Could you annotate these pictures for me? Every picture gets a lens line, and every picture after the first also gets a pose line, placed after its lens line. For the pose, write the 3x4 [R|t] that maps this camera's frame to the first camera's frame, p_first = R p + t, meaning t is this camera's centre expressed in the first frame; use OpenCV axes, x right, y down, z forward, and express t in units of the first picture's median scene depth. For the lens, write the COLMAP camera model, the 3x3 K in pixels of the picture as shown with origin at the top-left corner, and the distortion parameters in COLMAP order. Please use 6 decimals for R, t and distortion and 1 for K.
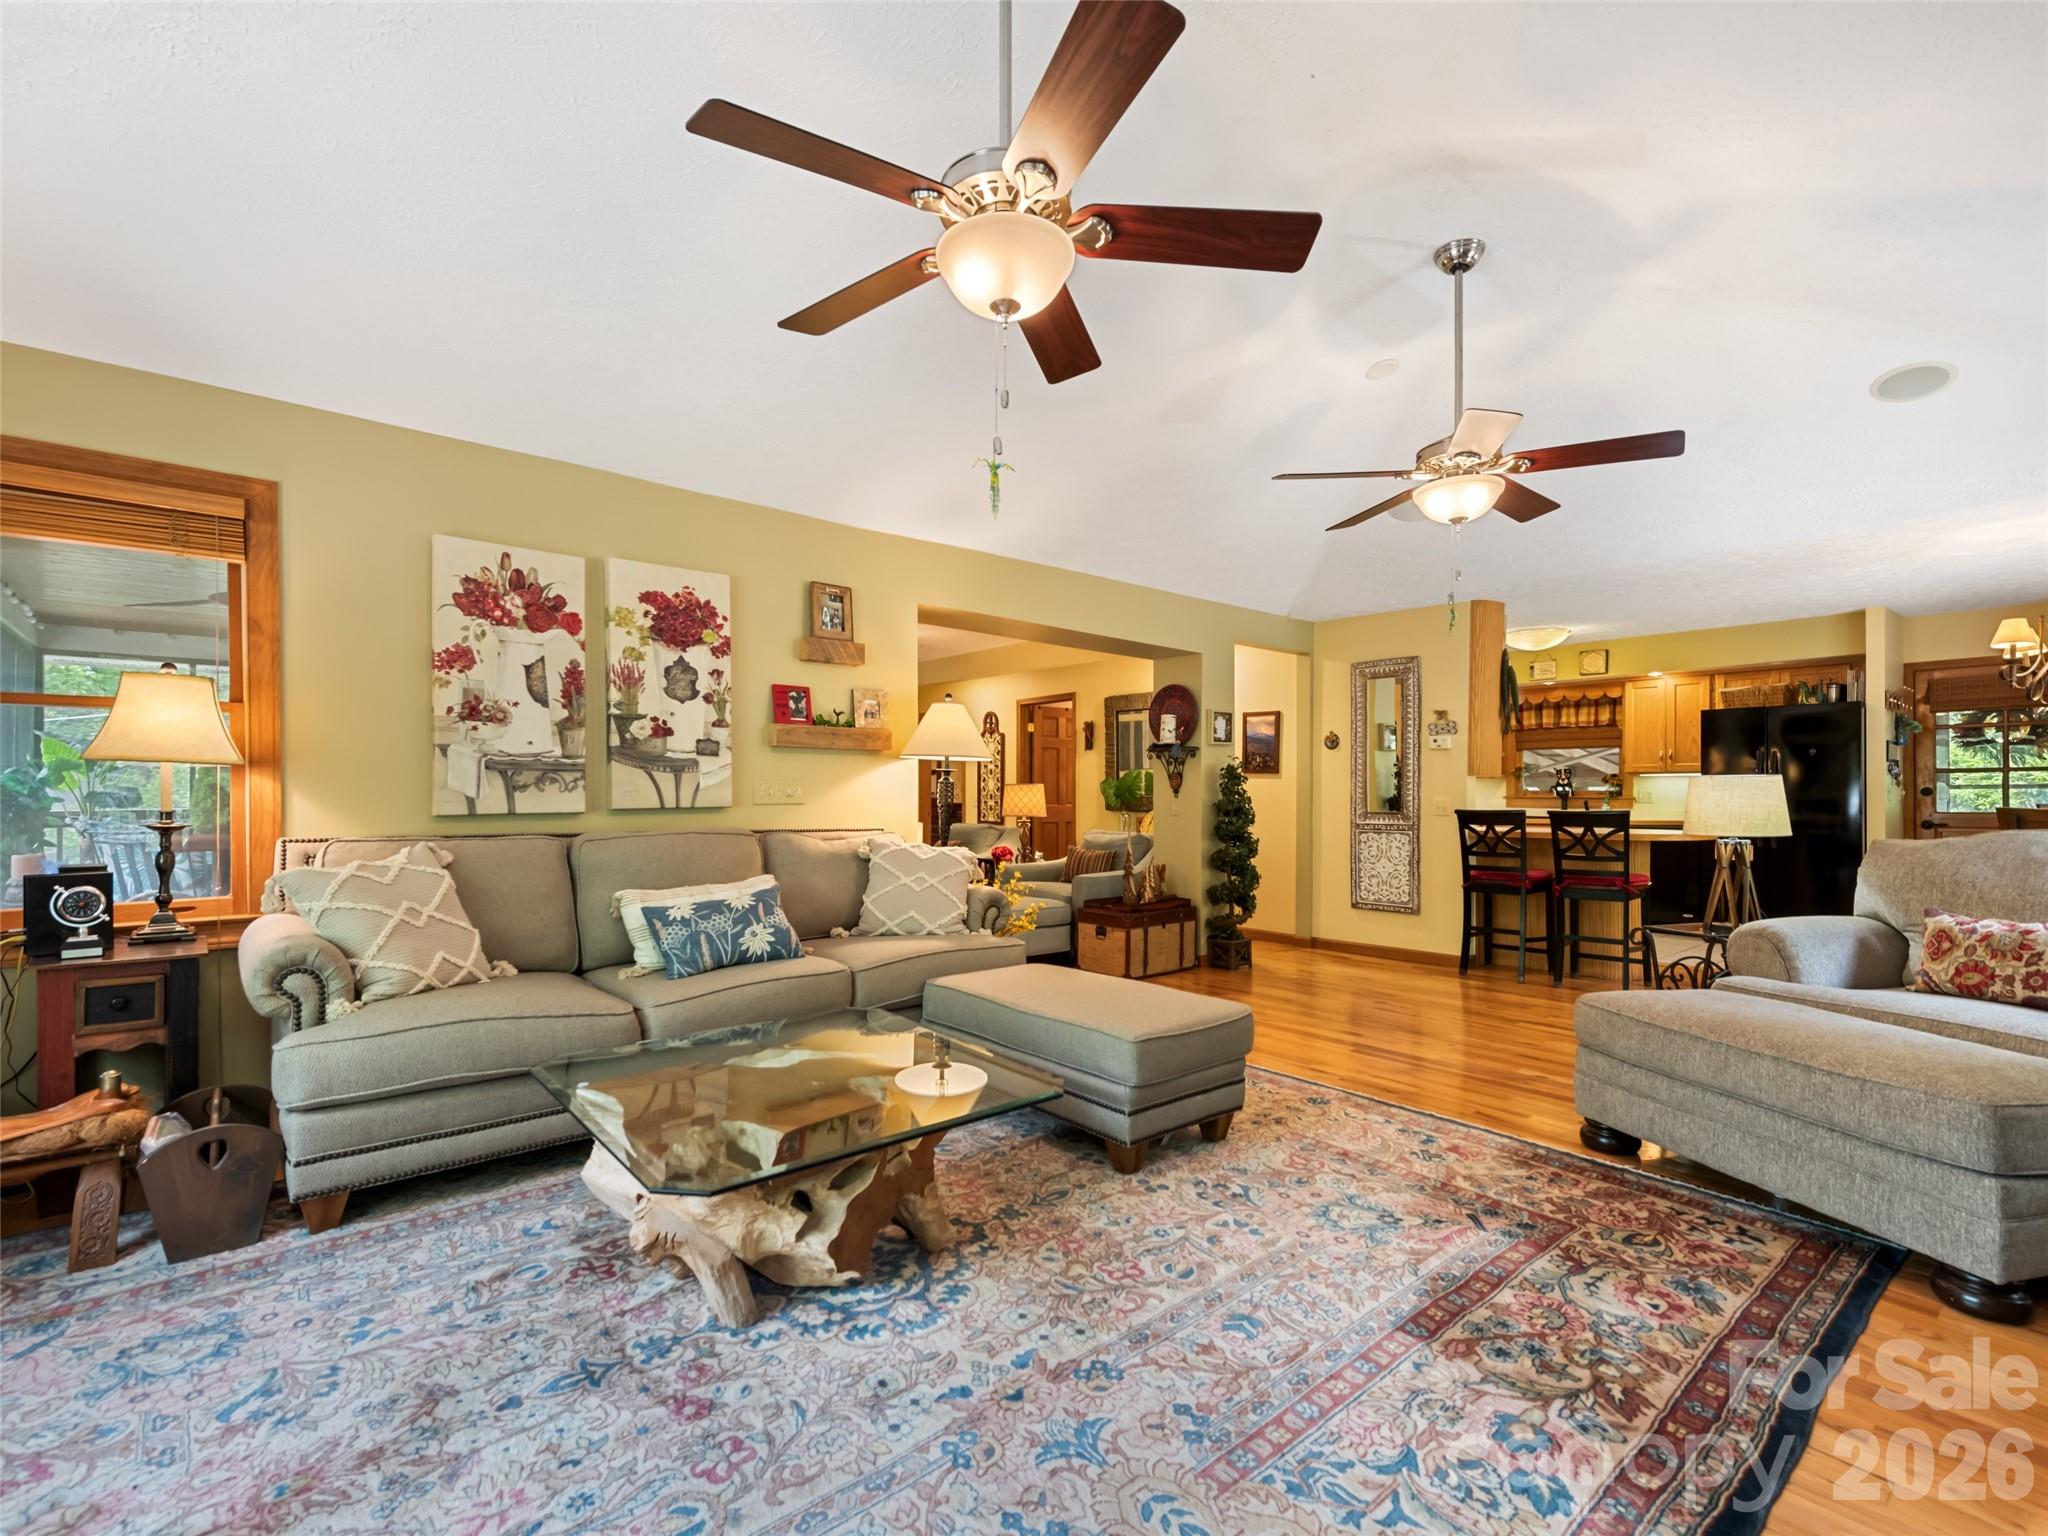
lens RADIAL K [[942.9, 0, 1011.4], [0, 942.9, 801.3], [0, 0, 1]] dist [0.015182, -0.000816]
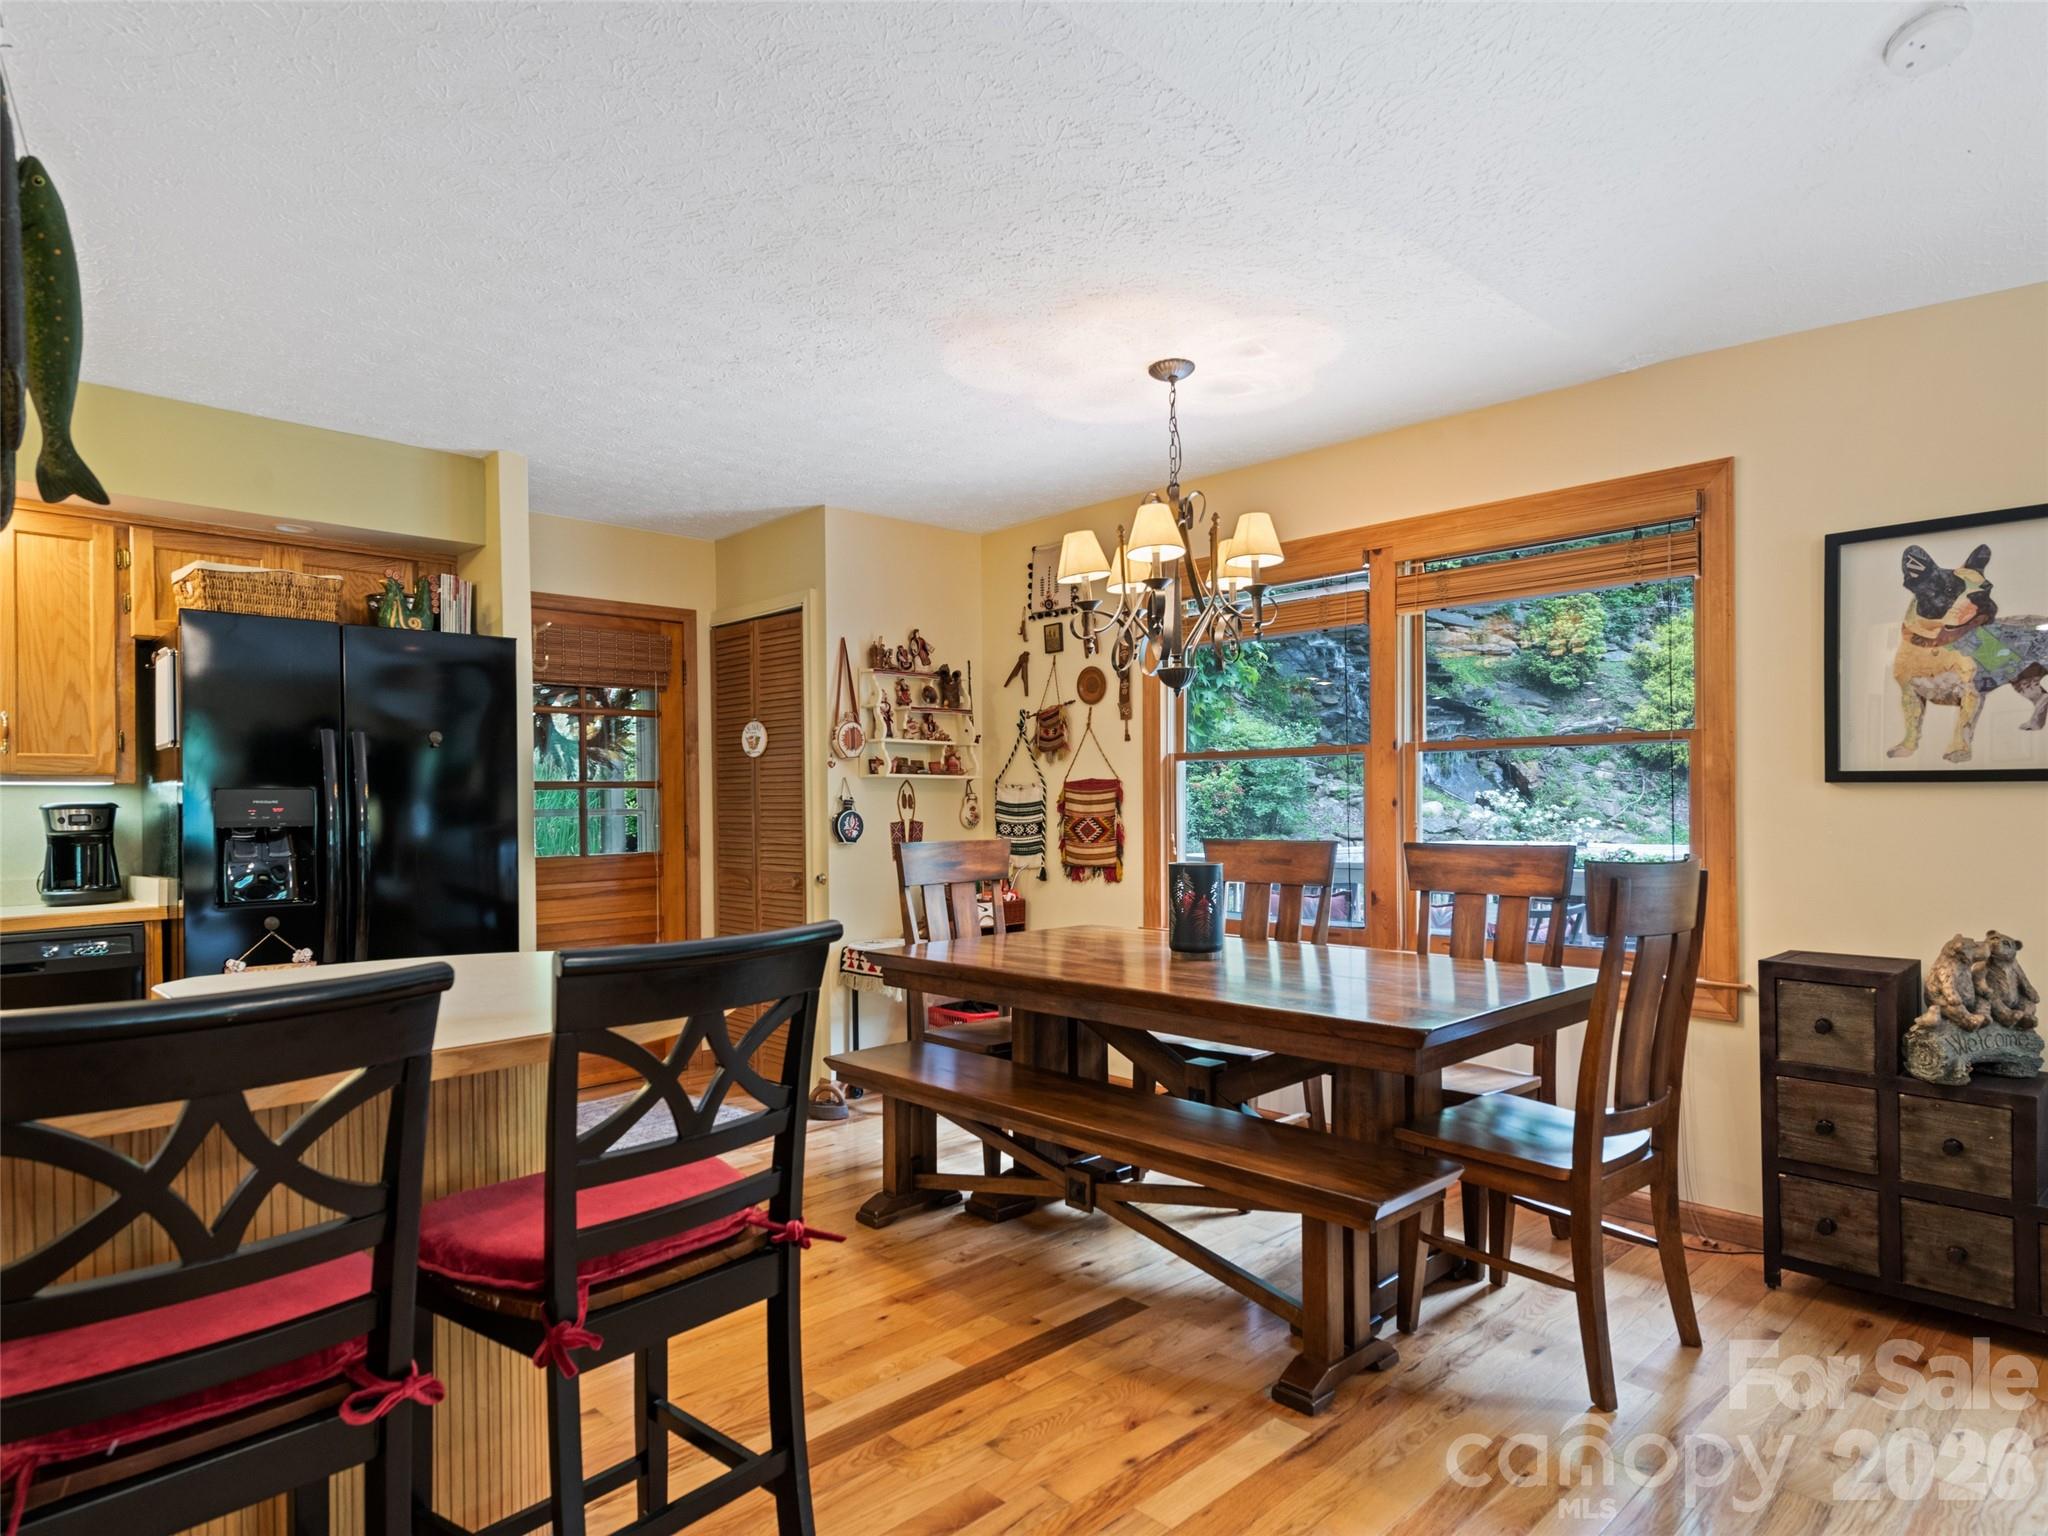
lens RADIAL K [[1171.3, 0, 1027.5], [0, 1171.3, 809.1], [0, 0, 1]] dist [0.017745, -0.000910]
pose [[-0.075774, -0.002625, 0.997122, 0.501460], [0.016818, 0.999851, 0.003910, -0.029384], [-0.996983, 0.017066, -0.075718, 1.413914]]
